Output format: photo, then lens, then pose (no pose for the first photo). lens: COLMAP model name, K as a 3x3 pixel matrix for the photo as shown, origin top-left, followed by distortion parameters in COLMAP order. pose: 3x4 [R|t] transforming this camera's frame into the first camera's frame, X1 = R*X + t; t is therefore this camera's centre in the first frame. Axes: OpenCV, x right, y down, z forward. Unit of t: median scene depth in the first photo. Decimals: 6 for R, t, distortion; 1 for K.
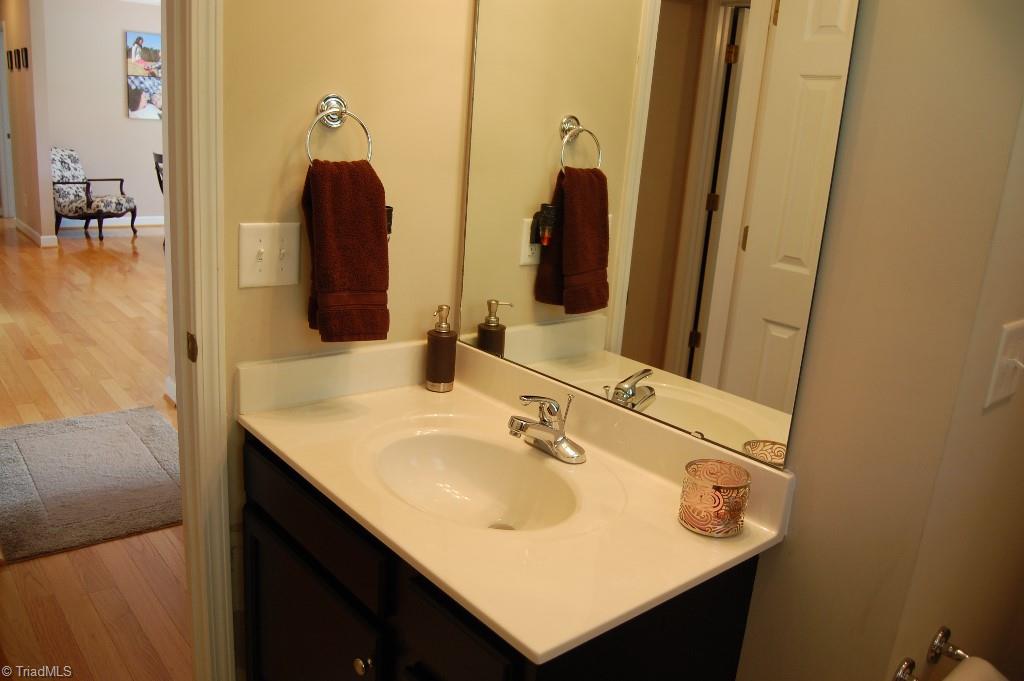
lens RADIAL K [[813.6, 0, 510.3], [0, 813.6, 338.8], [0, 0, 1]] dist [-0.037186, -0.011501]
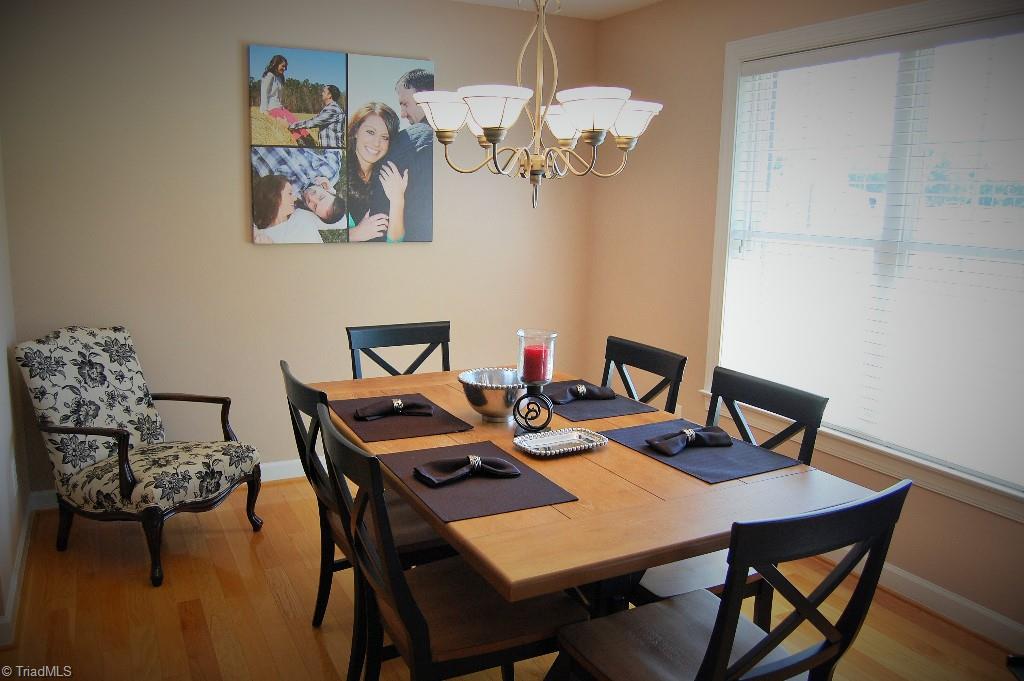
lens RADIAL K [[813.6, 0, 515.1], [0, 813.6, 338.2], [0, 0, 1]] dist [-0.037186, -0.011501]
pose [[0.977370, -0.022006, -0.210389, -0.252958], [0.000332, 0.994733, -0.102504, -0.183534], [0.211536, 0.100115, 0.972229, 0.625182]]
